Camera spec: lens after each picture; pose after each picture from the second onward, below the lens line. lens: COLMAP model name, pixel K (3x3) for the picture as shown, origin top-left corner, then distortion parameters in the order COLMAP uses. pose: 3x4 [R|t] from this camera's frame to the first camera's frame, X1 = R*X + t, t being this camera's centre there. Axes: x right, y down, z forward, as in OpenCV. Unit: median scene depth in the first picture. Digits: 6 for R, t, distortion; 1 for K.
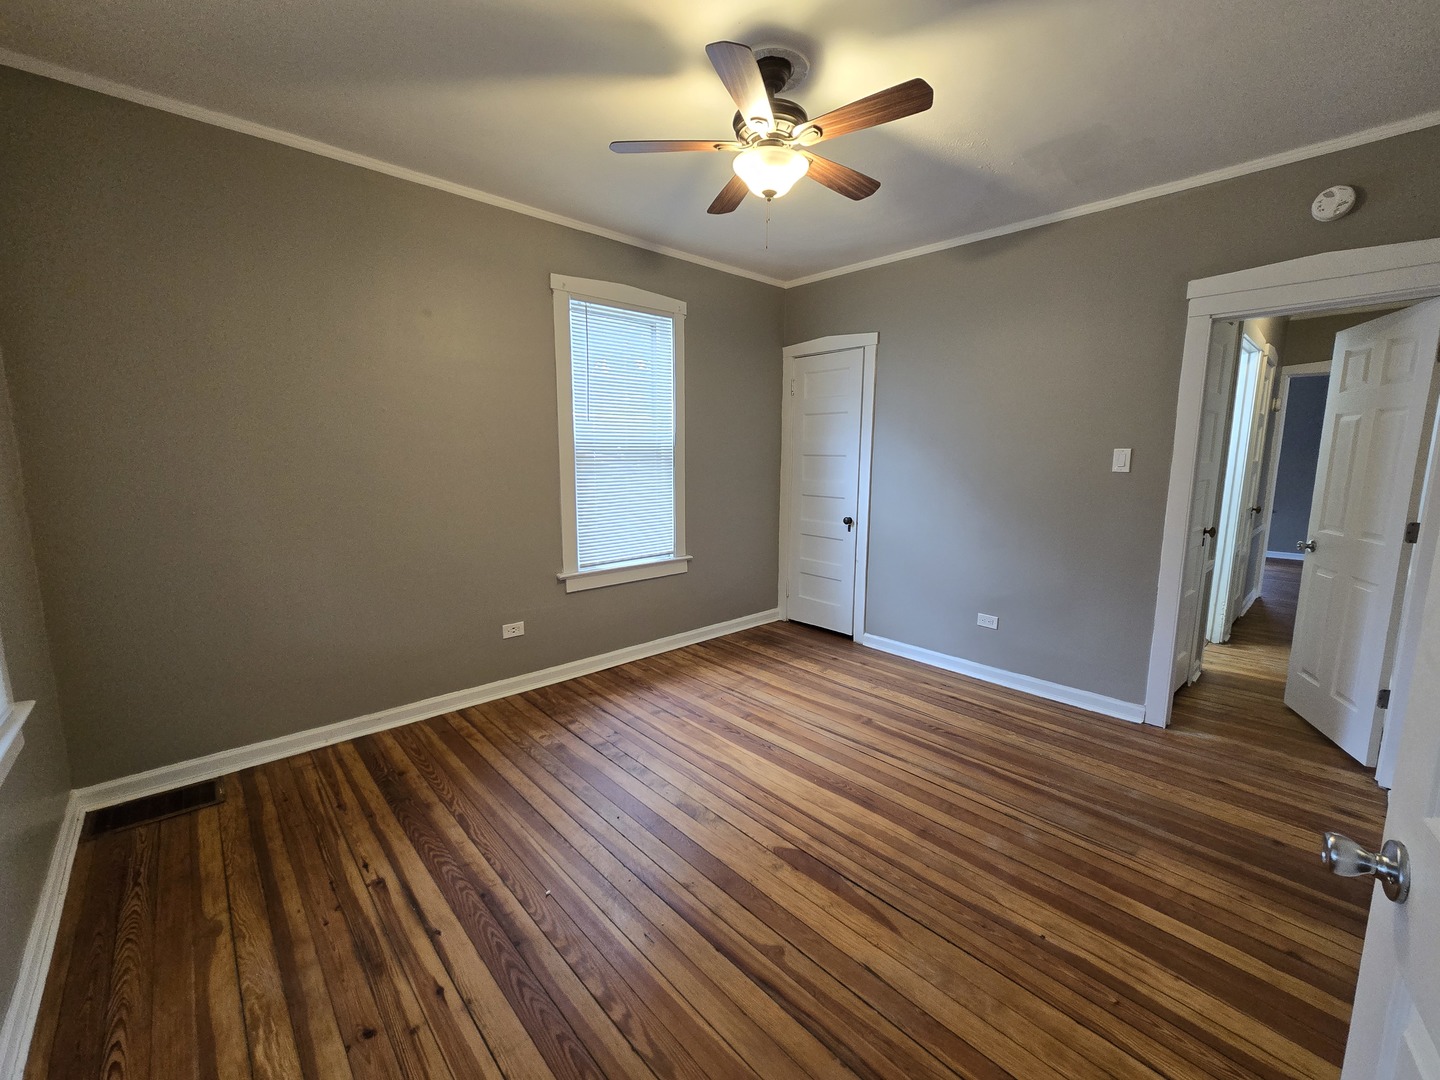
lens RADIAL K [[586.3, 0, 729.9], [0, 586.3, 542.1], [0, 0, 1]] dist [-0.000722, 0.000138]
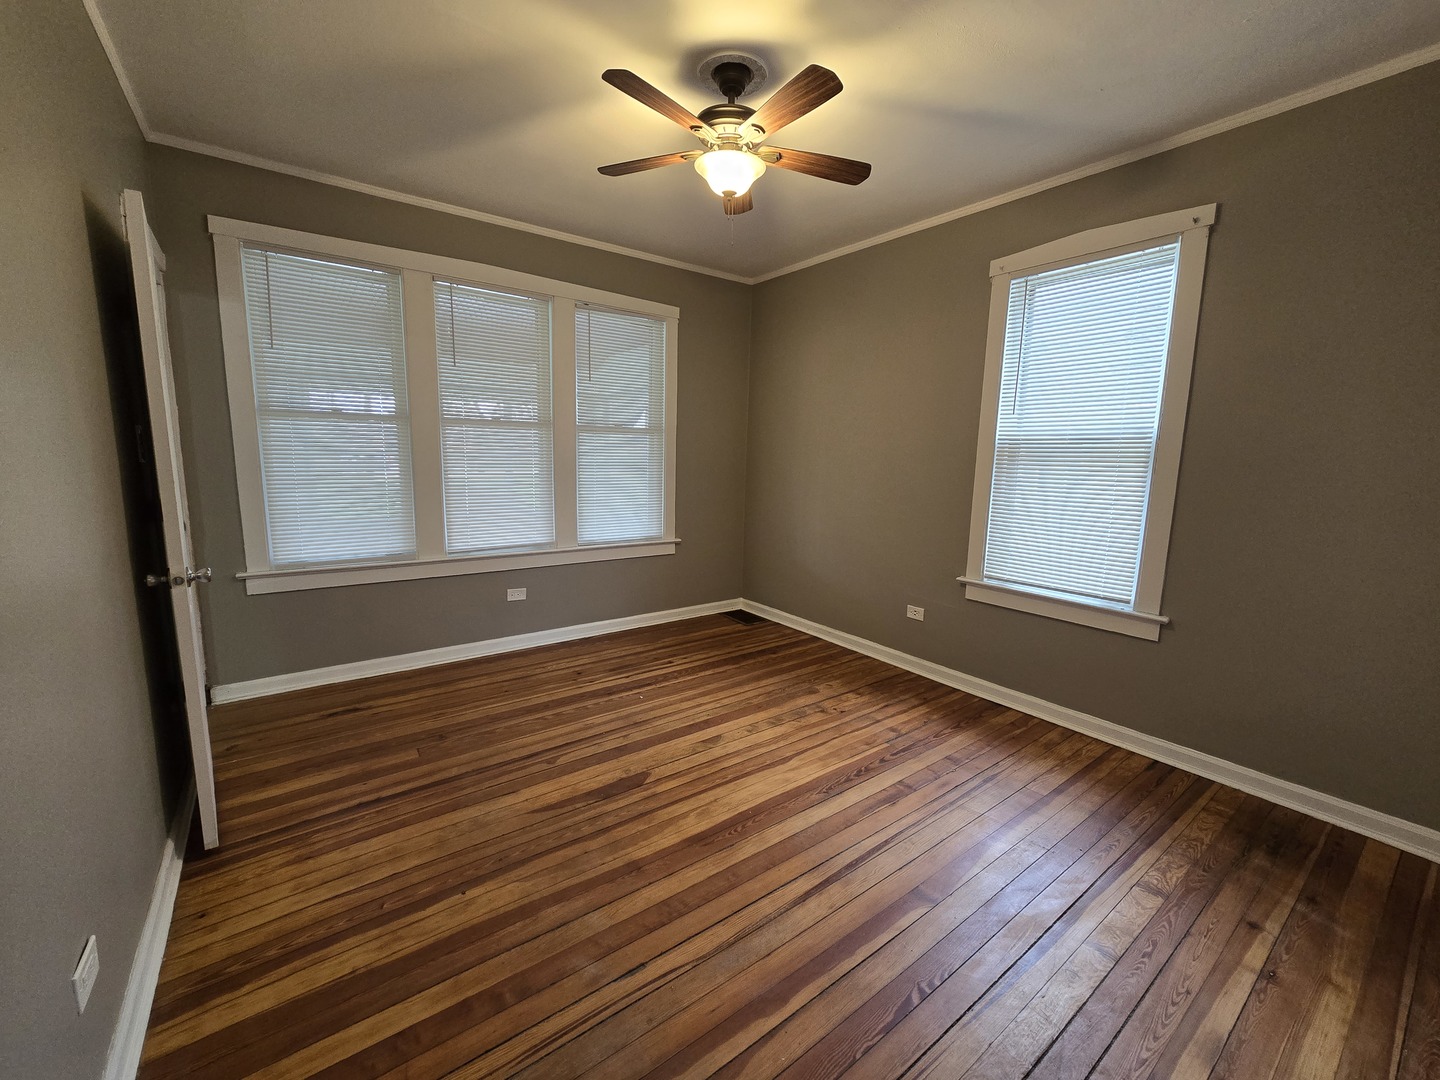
lens RADIAL K [[586.3, 0, 729.9], [0, 586.3, 542.1], [0, 0, 1]] dist [-0.000722, 0.000138]
pose [[-0.102391, 0.145128, -0.984101, 1.039297], [-0.170711, 0.972060, 0.161114, -0.136561], [0.979987, 0.184494, -0.074755, 1.041261]]
